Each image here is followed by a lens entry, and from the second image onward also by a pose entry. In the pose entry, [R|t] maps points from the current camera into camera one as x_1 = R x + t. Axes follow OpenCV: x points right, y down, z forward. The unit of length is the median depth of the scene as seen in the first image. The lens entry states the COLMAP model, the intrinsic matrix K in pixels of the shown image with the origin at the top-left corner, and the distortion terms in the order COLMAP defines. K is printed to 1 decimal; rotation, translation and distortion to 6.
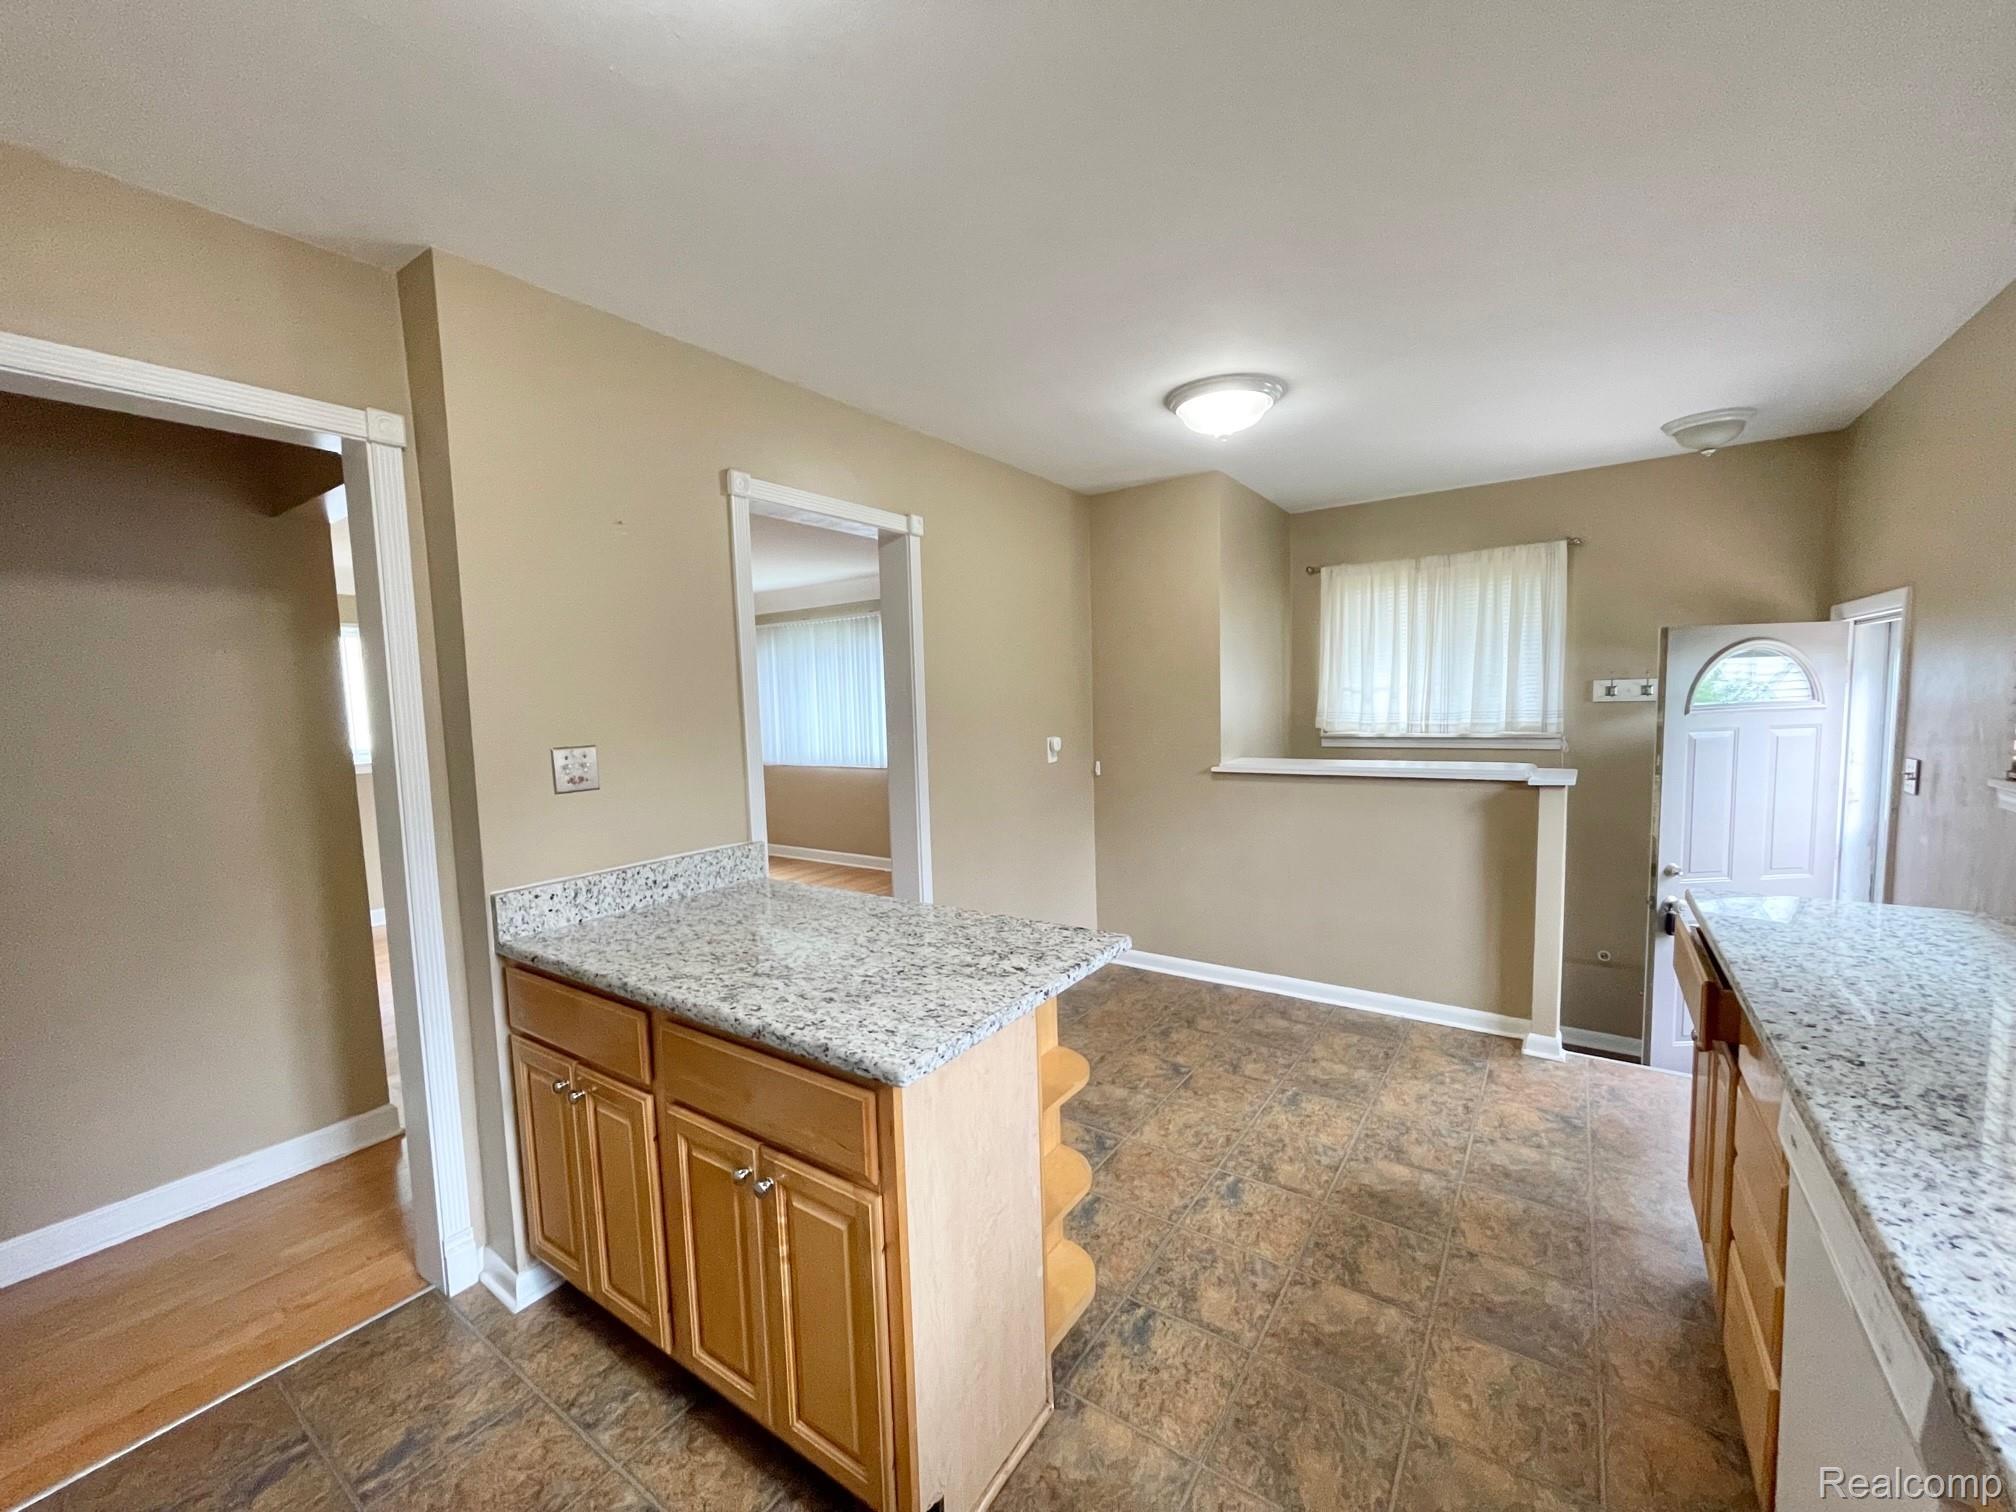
lens RADIAL K [[812.1, 0, 1006.3], [0, 812.1, 766.7], [0, 0, 1]] dist [-0.001133, -0.000183]
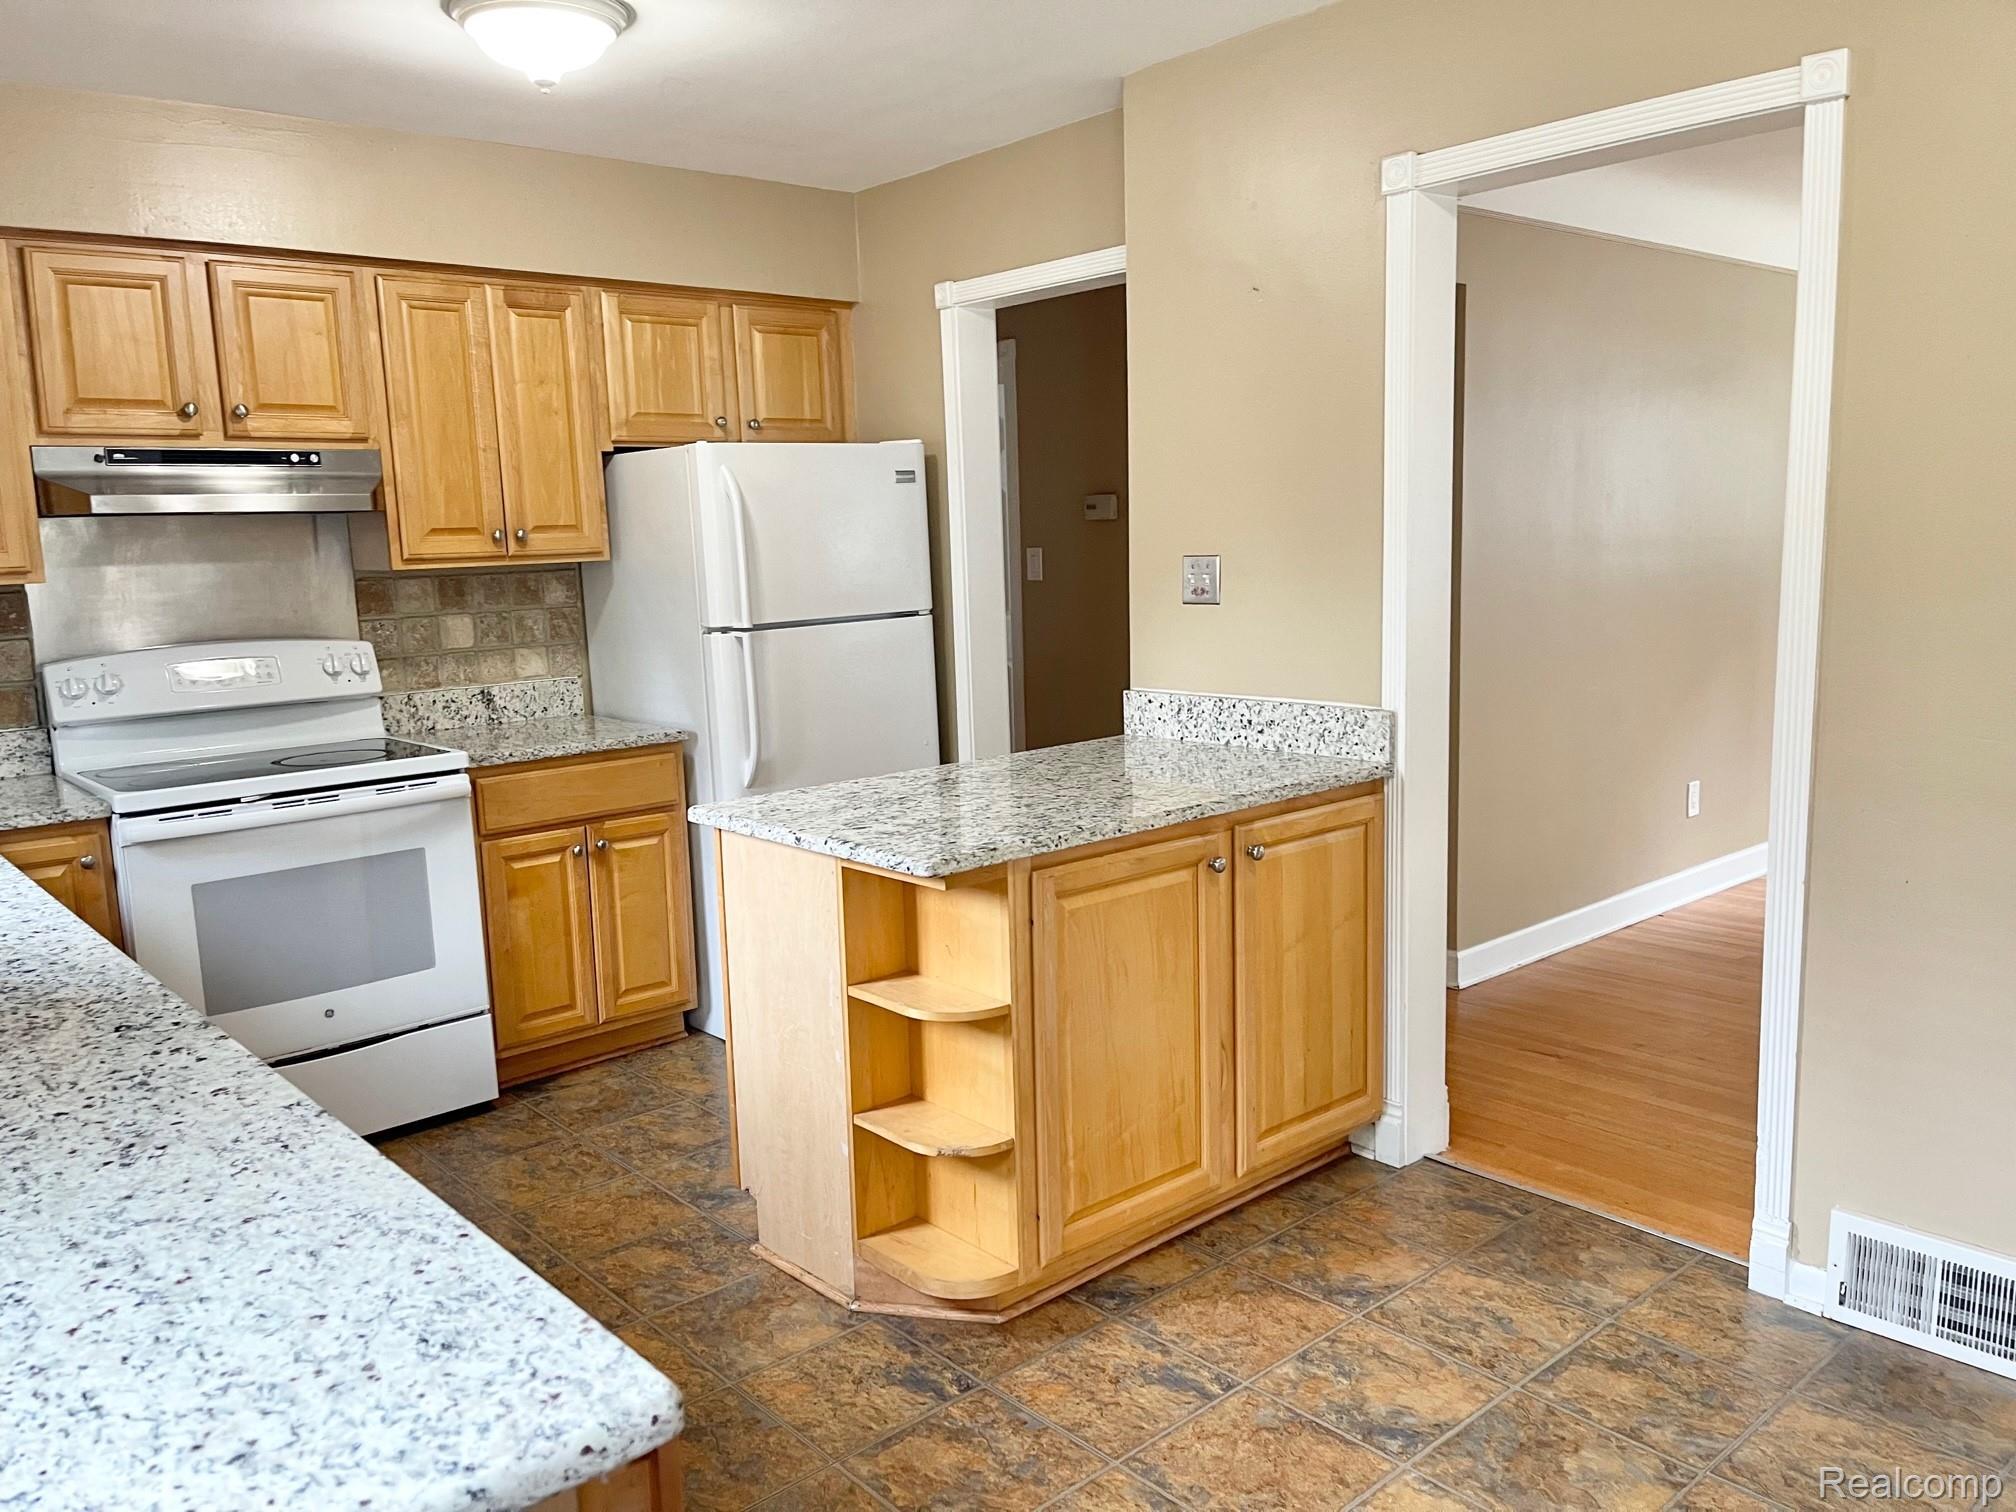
lens RADIAL K [[1551.2, 0, 1009.4], [0, 1551.2, 762.5], [0, 0, 1]] dist [0.033827, -0.001798]
pose [[-0.244708, 0.184753, -0.951832, 1.366058], [-0.044189, 0.978533, 0.201296, -0.152445], [0.968589, 0.091319, -0.231291, 1.318720]]
